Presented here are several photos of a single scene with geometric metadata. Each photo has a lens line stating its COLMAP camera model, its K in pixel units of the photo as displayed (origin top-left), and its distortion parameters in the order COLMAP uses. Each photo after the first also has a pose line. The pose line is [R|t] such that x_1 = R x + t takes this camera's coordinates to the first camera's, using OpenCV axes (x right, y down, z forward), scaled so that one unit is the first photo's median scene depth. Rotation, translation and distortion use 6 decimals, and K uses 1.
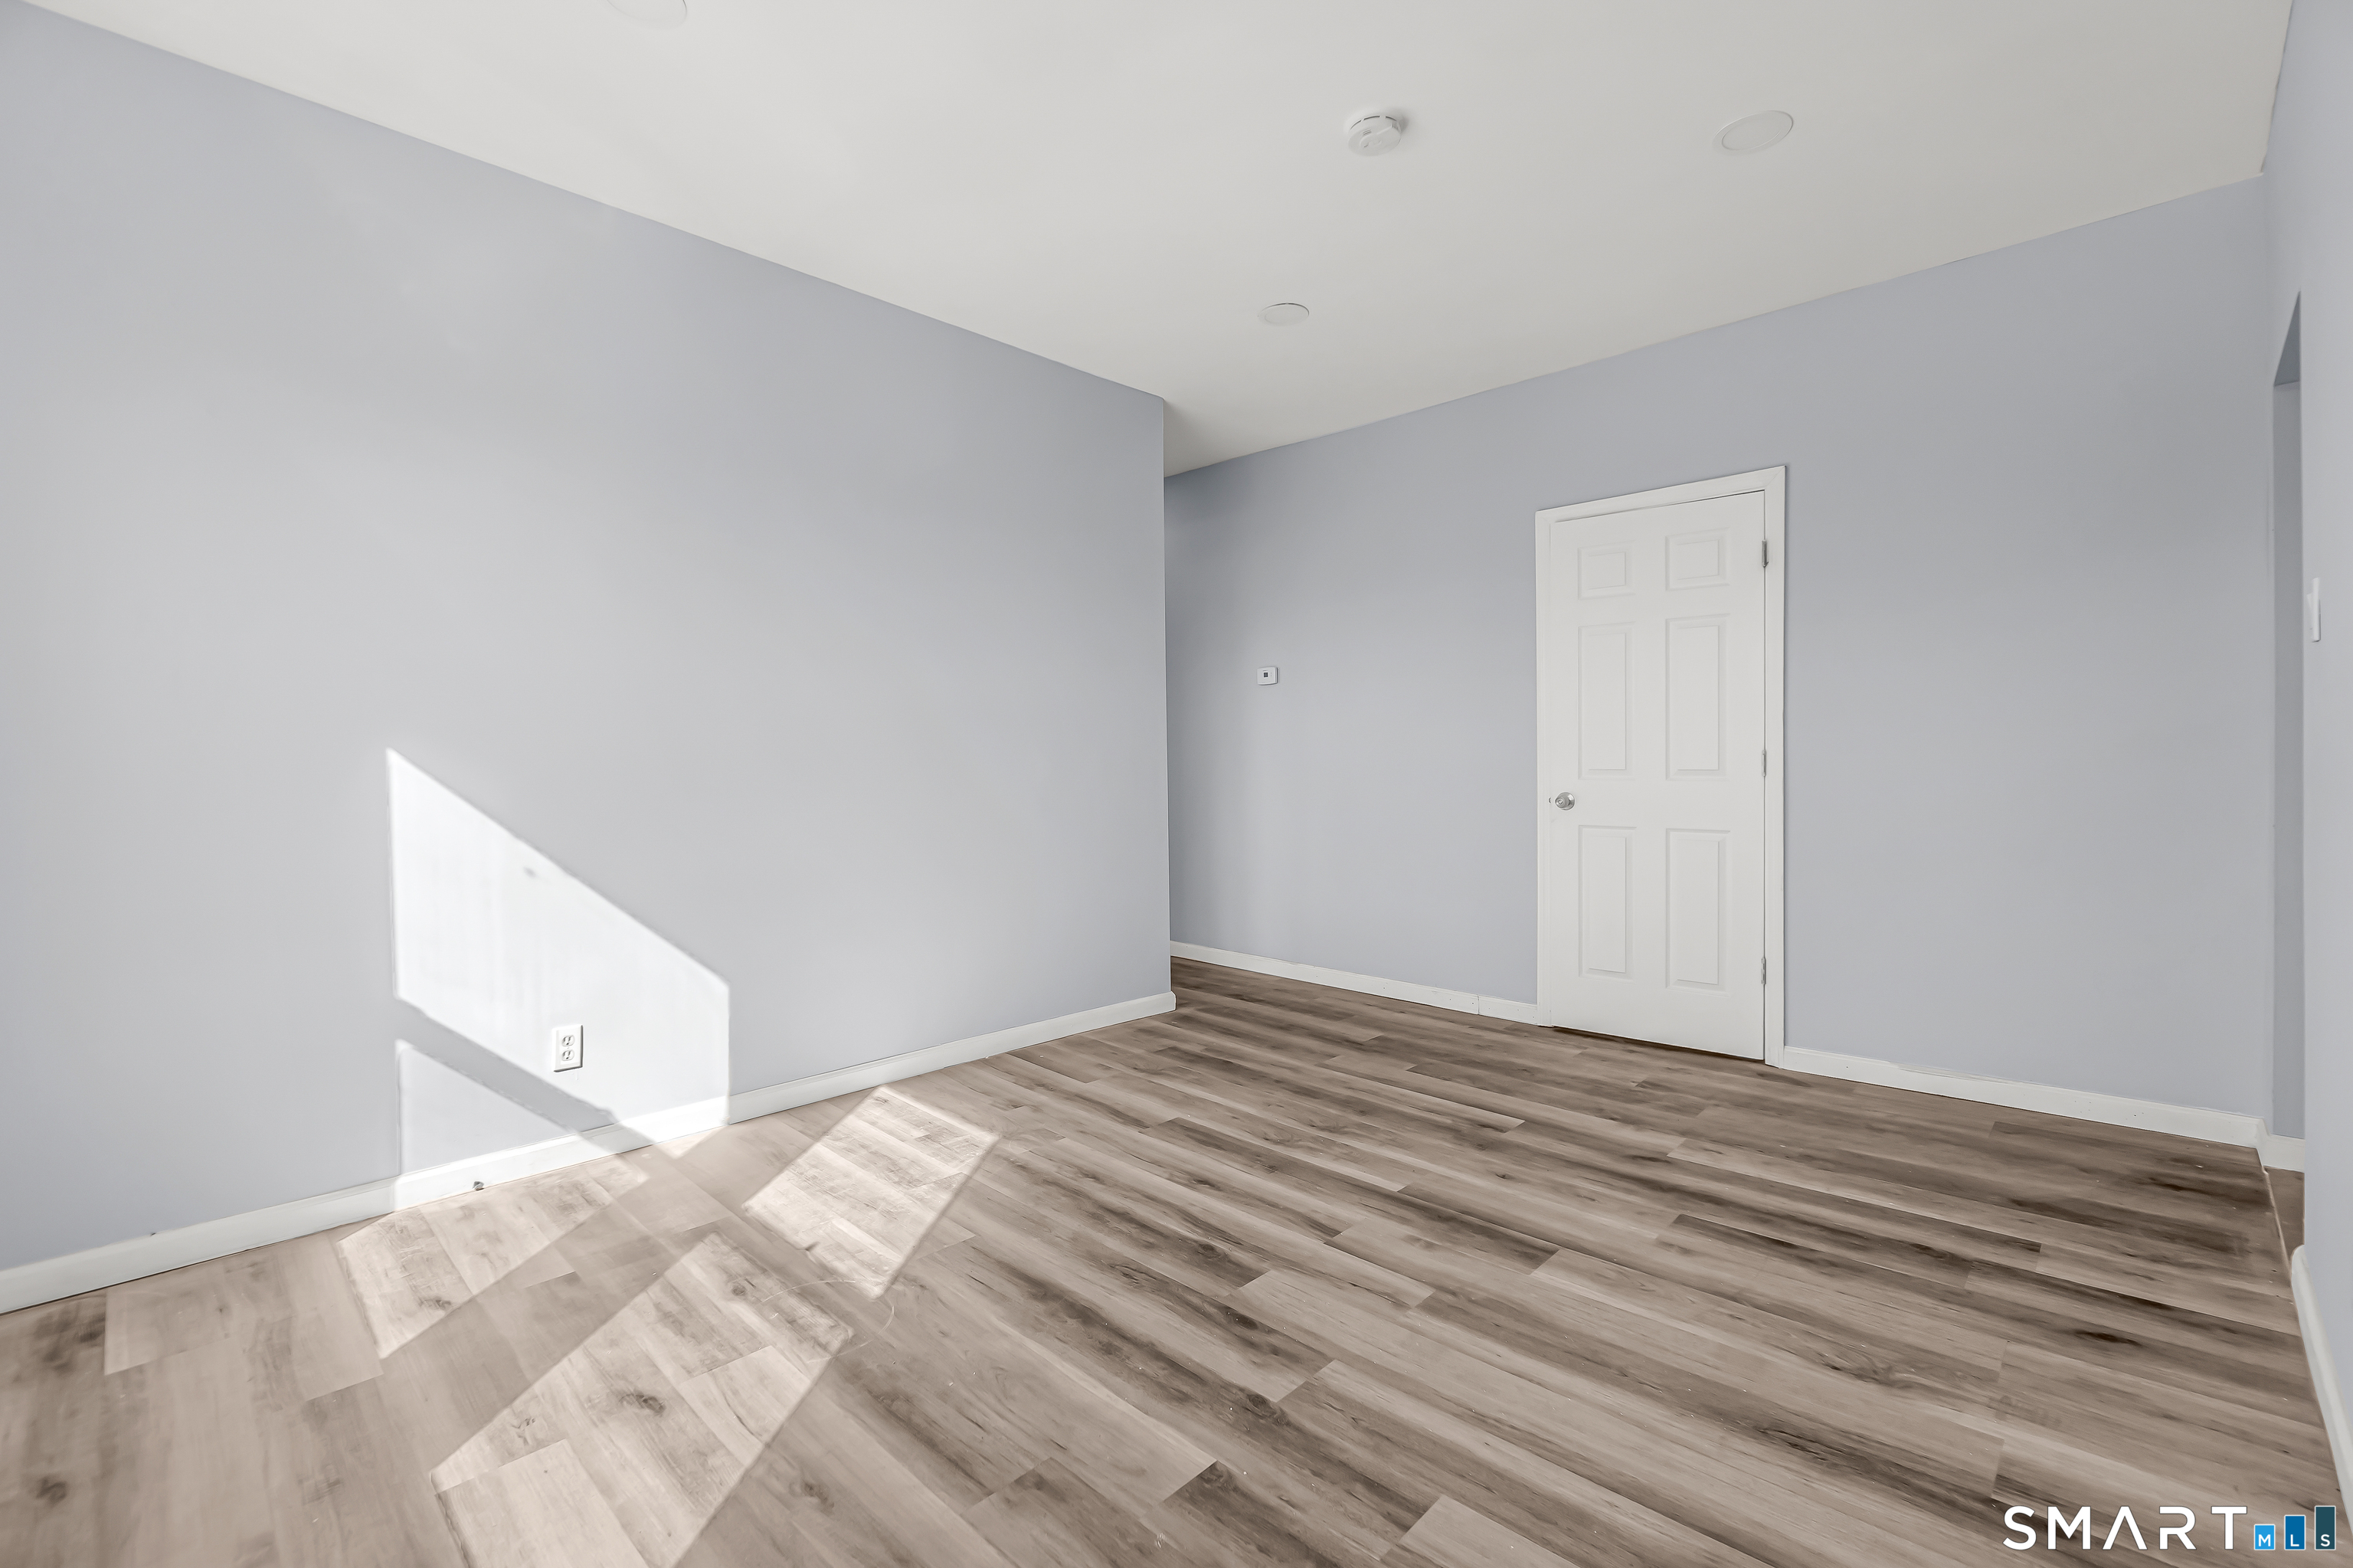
lens RADIAL K [[1022.0, 0, 1165.8], [0, 1022.0, 761.1], [0, 0, 1]] dist [0.000701, 0.000313]
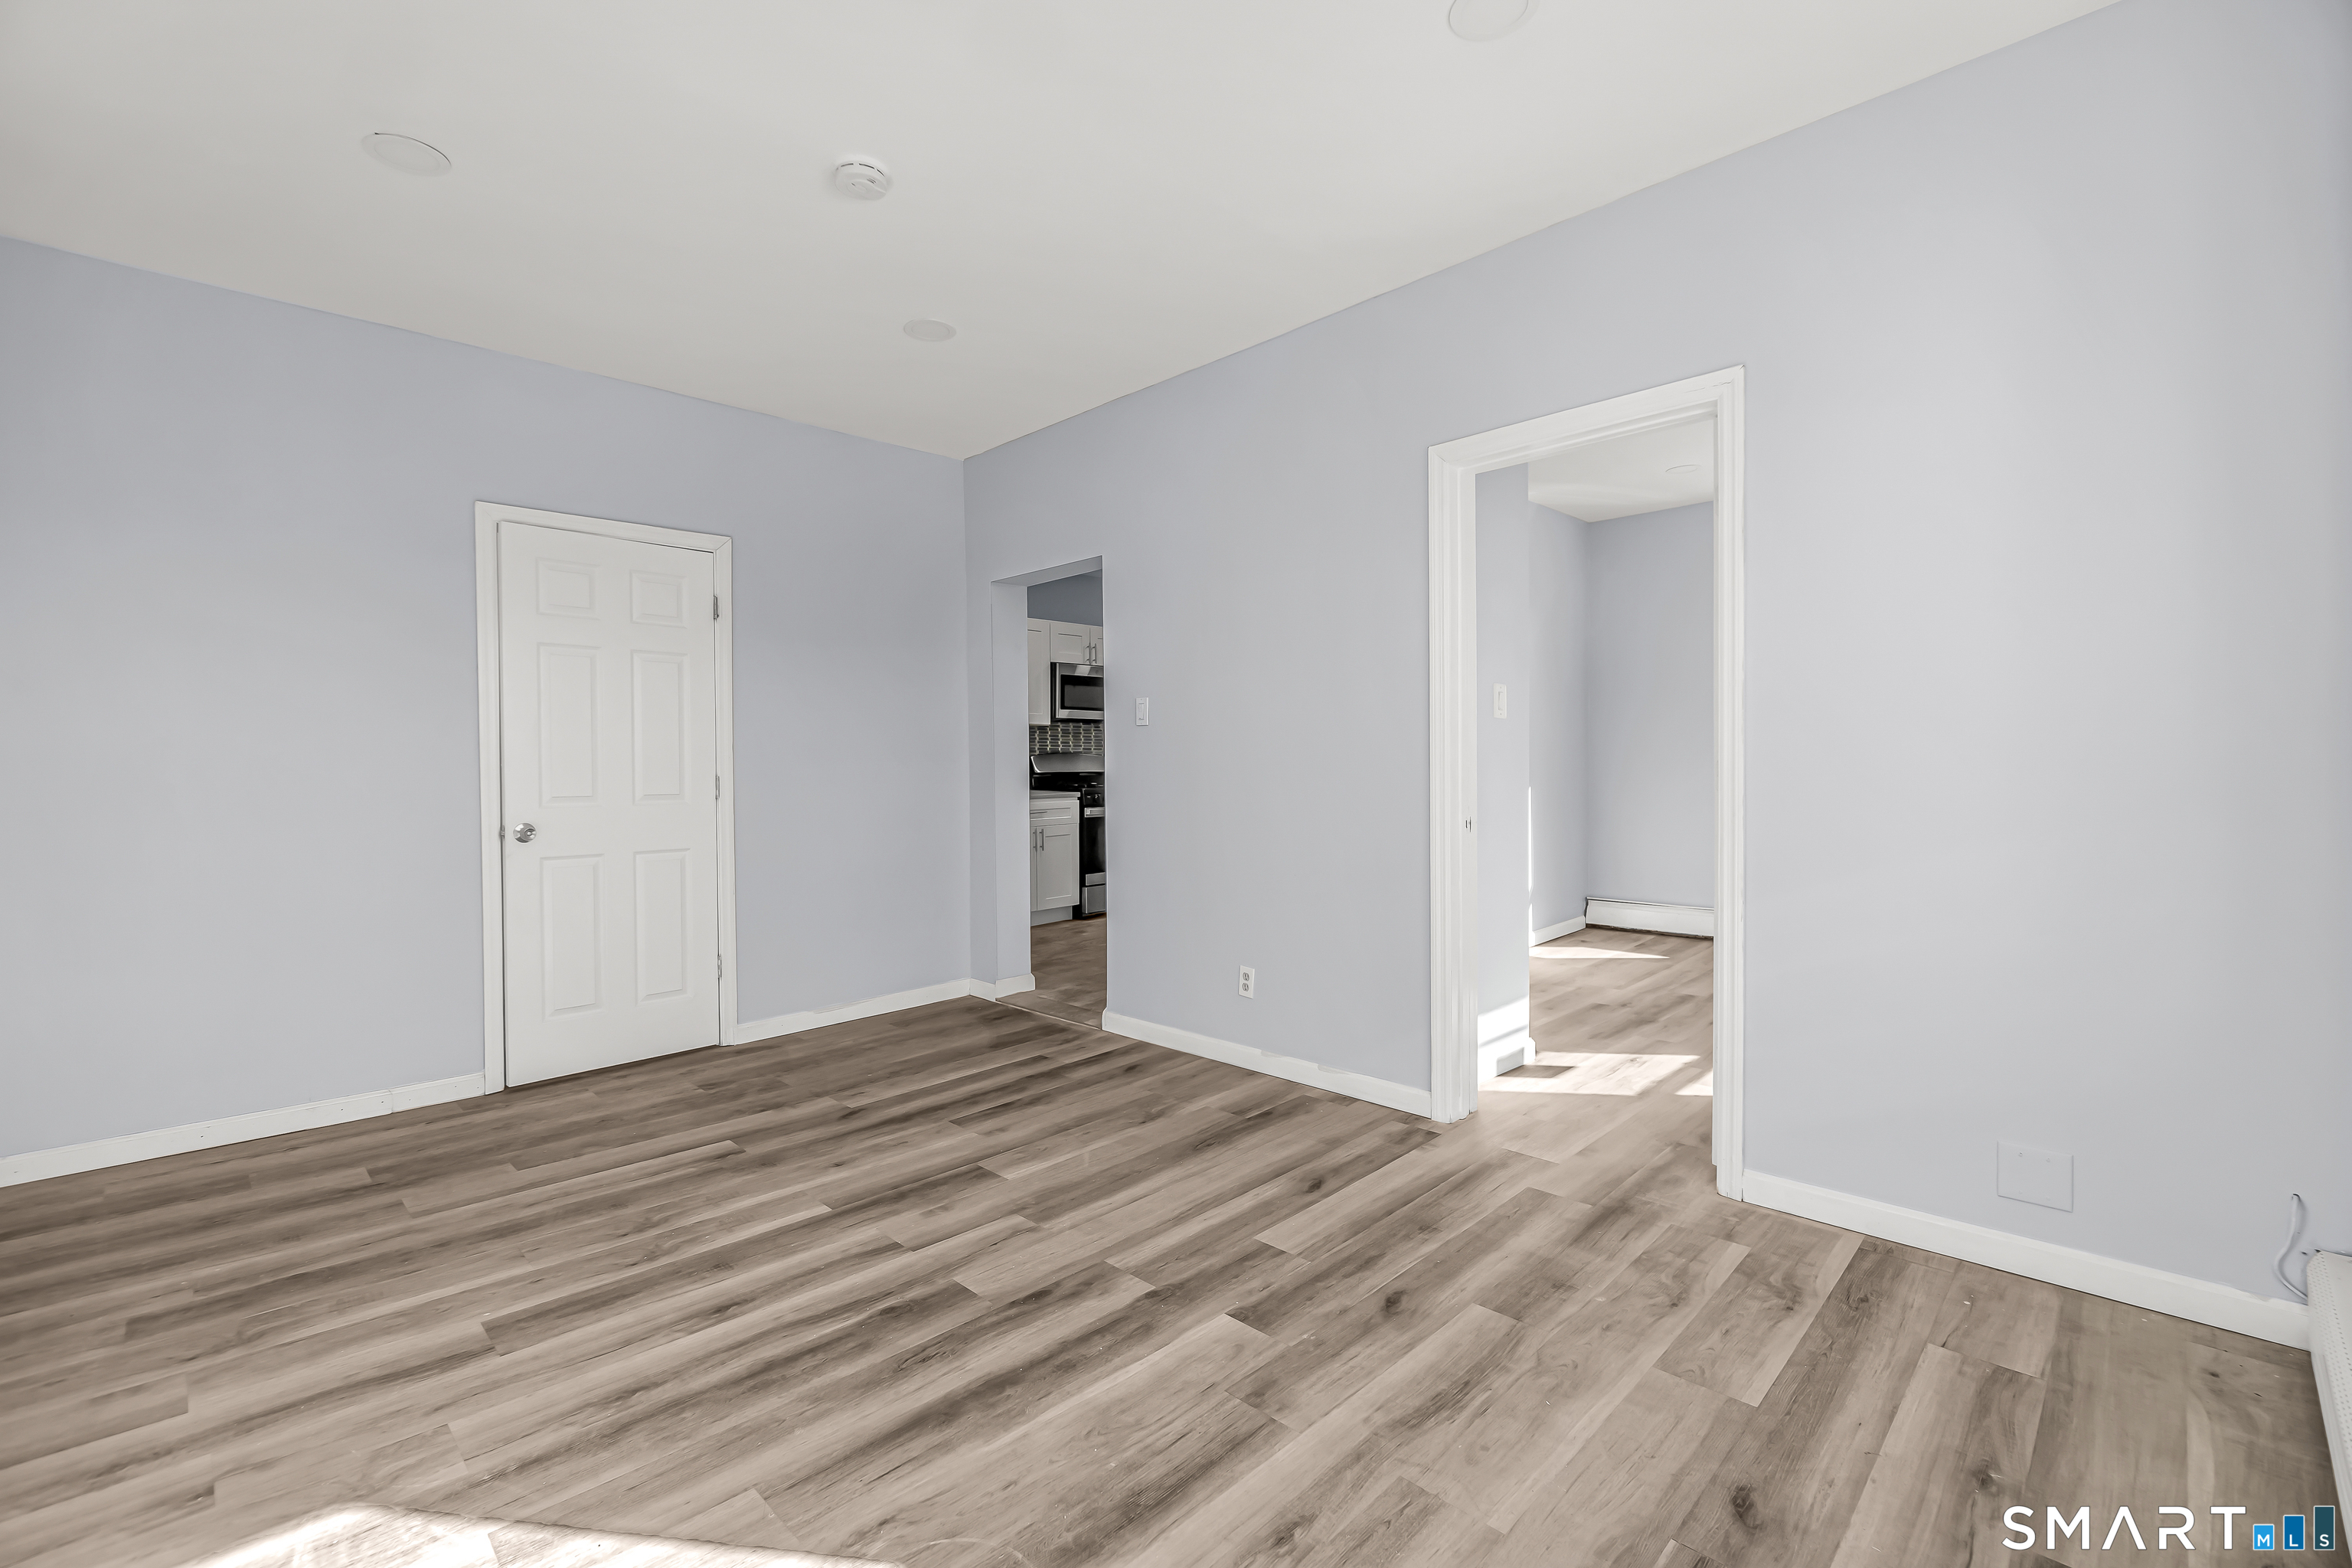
lens RADIAL K [[1021.5, 0, 1165.3], [0, 1021.5, 761.1], [0, 0, 1]] dist [0.000701, 0.000313]
pose [[0.011764, 0.019929, 0.999732, -0.735203], [0.012634, 0.999719, -0.020077, 0.001771], [-0.999851, 0.012867, 0.011509, 0.607849]]
